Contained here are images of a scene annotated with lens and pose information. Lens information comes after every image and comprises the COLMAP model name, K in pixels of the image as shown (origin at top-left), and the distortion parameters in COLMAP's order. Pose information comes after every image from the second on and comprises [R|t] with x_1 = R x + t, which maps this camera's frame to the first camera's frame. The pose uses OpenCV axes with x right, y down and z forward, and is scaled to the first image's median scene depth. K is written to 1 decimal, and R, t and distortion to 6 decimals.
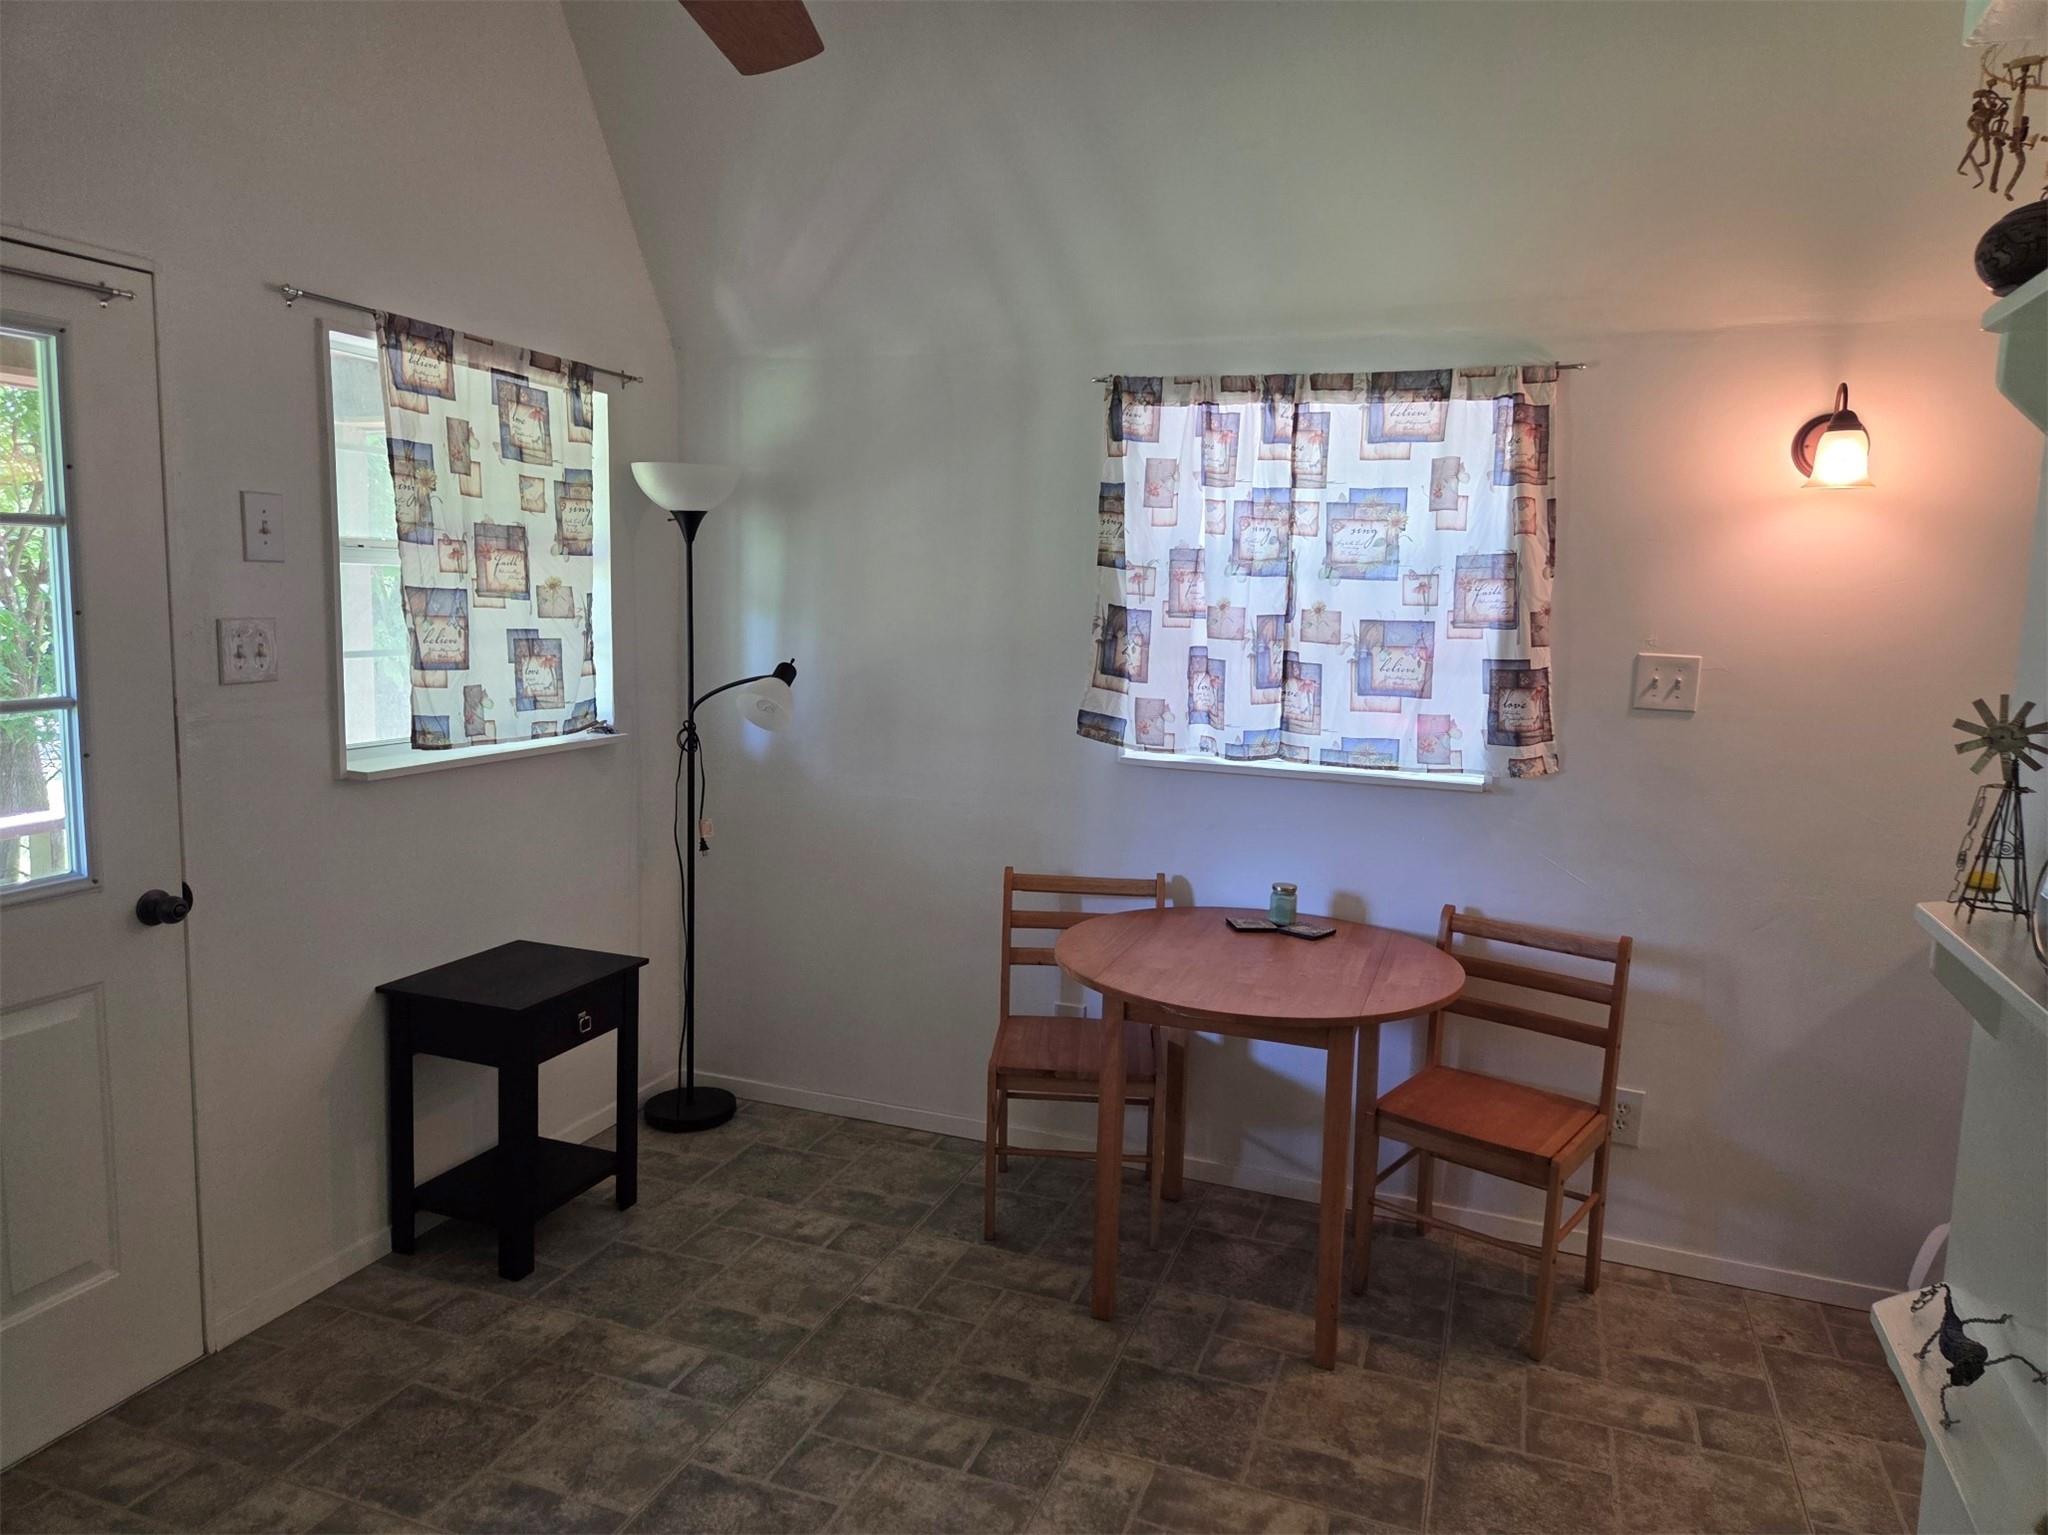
lens RADIAL K [[1368.8, 0, 1019.1], [0, 1368.8, 762.4], [0, 0, 1]] dist [0.067658, -0.052110]
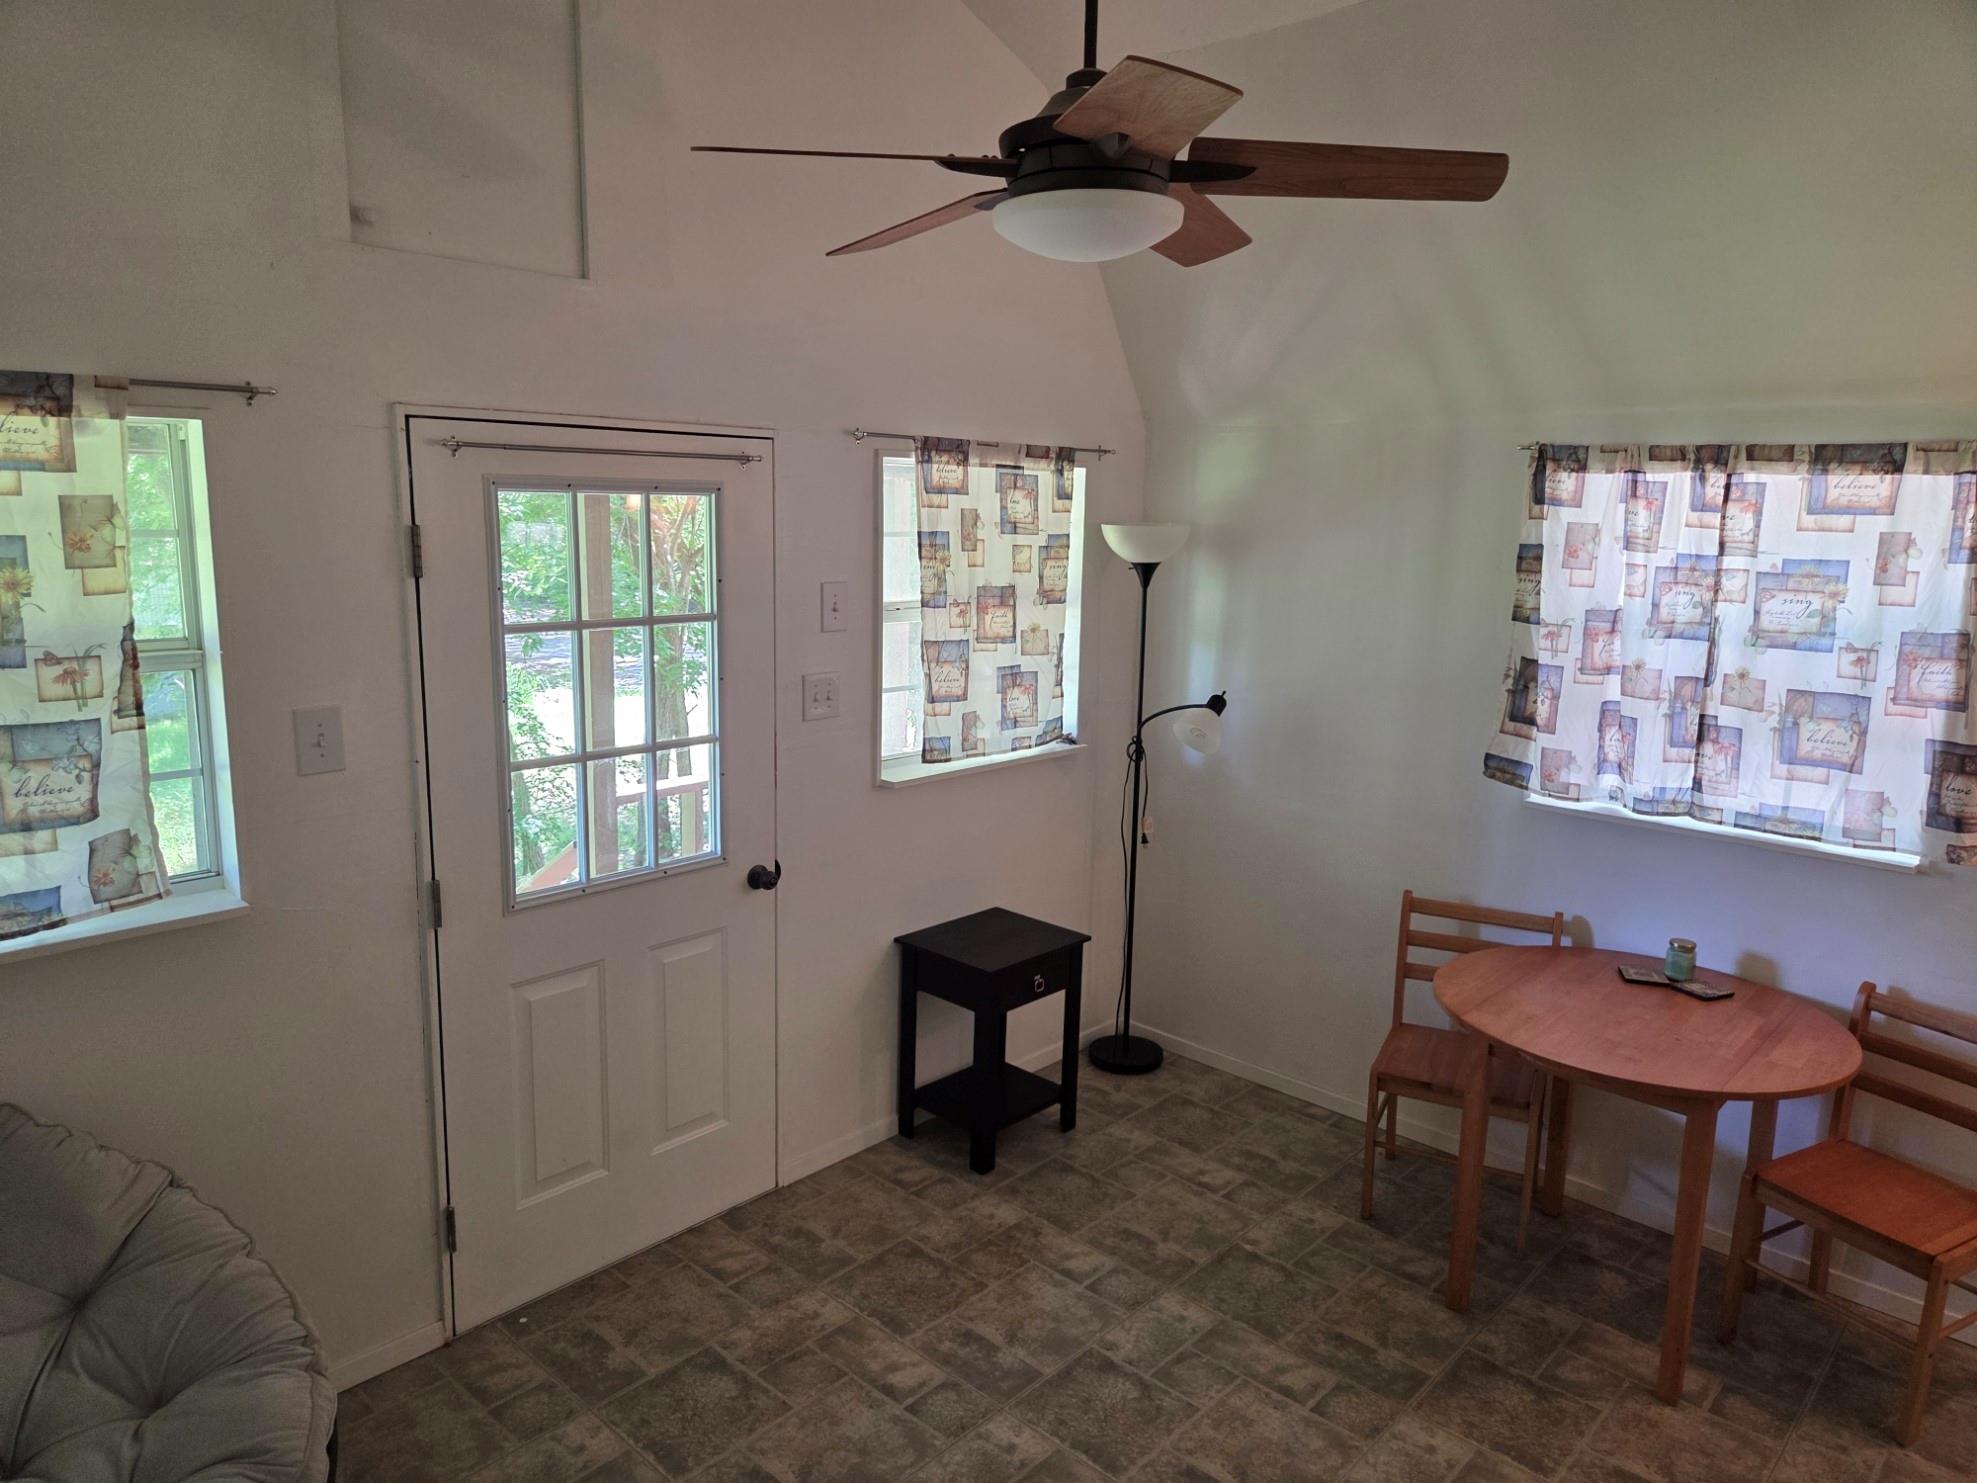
lens RADIAL K [[1321.3, 0, 969.2], [0, 1321.3, 742.2], [0, 0, 1]] dist [0.067658, -0.052110]
pose [[0.921930, 0.059867, -0.382702, 0.077467], [-0.043904, 0.997768, 0.050318, -0.090277], [0.384860, -0.029588, 0.922500, -0.139160]]
